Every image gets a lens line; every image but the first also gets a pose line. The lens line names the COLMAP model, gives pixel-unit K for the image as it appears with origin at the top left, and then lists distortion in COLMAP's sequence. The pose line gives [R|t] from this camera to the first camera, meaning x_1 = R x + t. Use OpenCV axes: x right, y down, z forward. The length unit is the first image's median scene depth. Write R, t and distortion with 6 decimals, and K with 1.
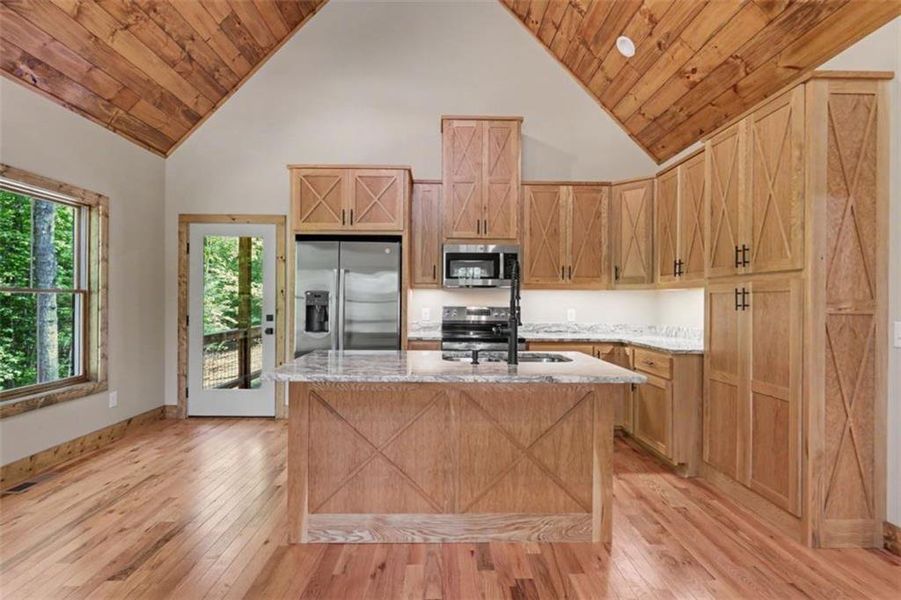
lens RADIAL K [[447.0, 0, 441.3], [0, 447.0, 299.6], [0, 0, 1]] dist [-0.004350, 0.001843]
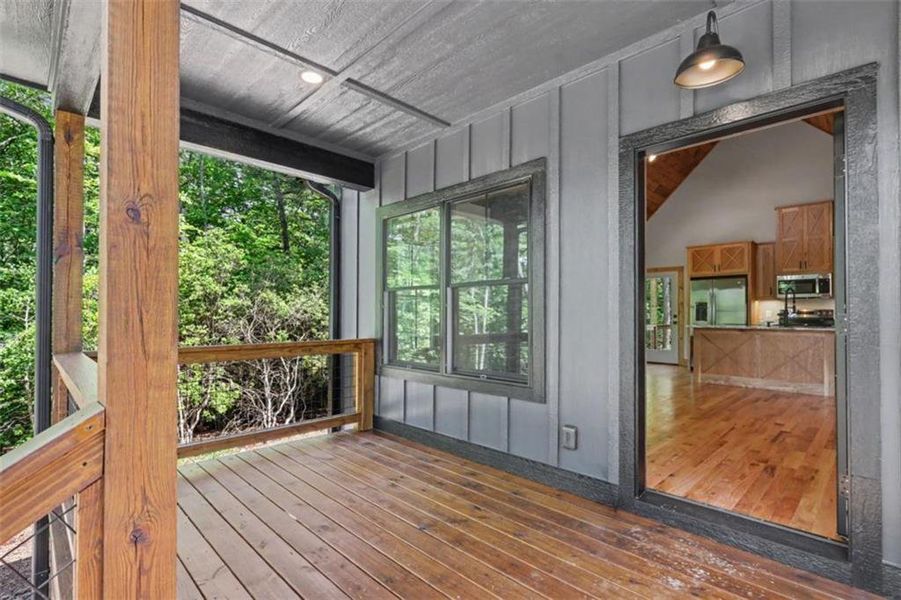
lens RADIAL K [[436.9, 0, 438.1], [0, 436.9, 310.9], [0, 0, 1]] dist [-0.003236, 0.001449]
pose [[0.698310, -0.011766, -0.715698, 0.357907], [0.004259, 0.999915, -0.012282, 0.044208], [0.715782, 0.005529, 0.698302, -1.443917]]
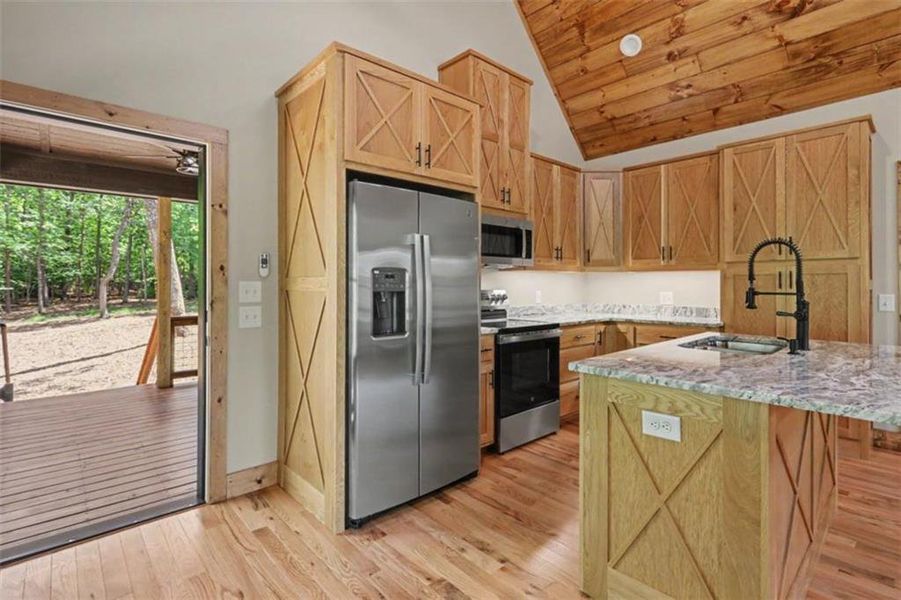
lens RADIAL K [[436.9, 0, 443.7], [0, 436.9, 282.0], [0, 0, 1]] dist [-0.003236, 0.001449]
pose [[0.746830, -0.004564, 0.664999, -0.616538], [0.004762, 0.999988, 0.001516, -0.000799], [-0.664998, 0.002034, 0.746843, 0.509068]]
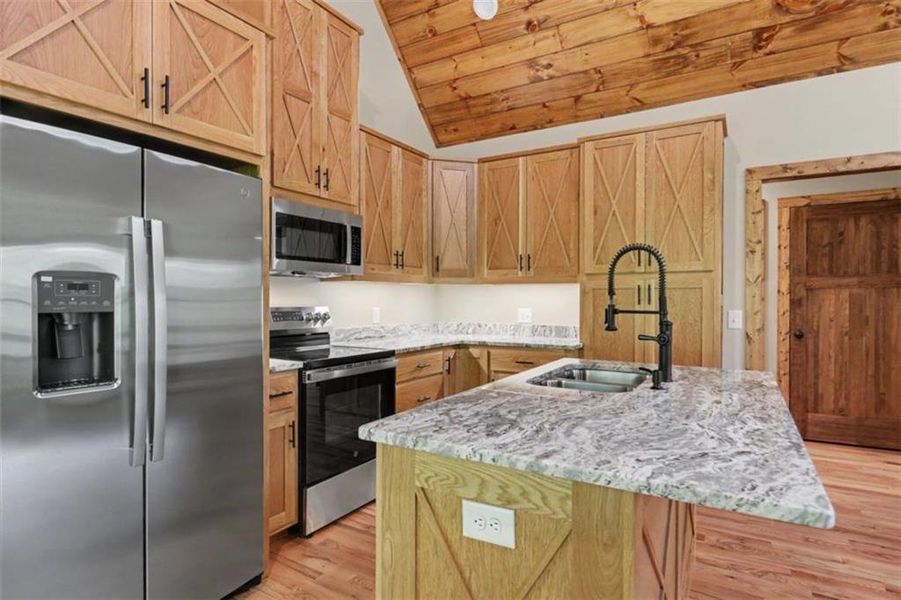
lens RADIAL K [[497.3, 0, 445.2], [0, 497.3, 302.8], [0, 0, 1]] dist [-0.000247, 0.002359]
pose [[0.522783, -0.015273, 0.852329, -0.461334], [0.001121, 0.999851, 0.017229, -0.001516], [-0.852465, -0.008051, 0.522722, 0.546160]]
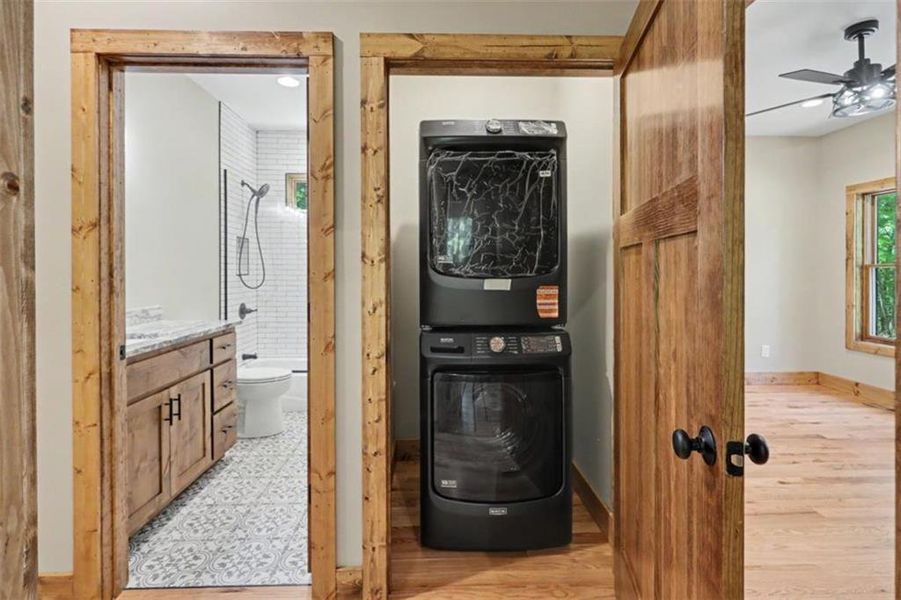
lens RADIAL K [[436.9, 0, 448.2], [0, 436.9, 264.8], [0, 0, 1]] dist [-0.003236, 0.001449]
pose [[-0.030057, -0.003942, 0.999540, 0.491752], [-0.004128, 0.999984, 0.003819, -0.000552], [-0.999540, -0.004011, -0.030073, 0.422184]]
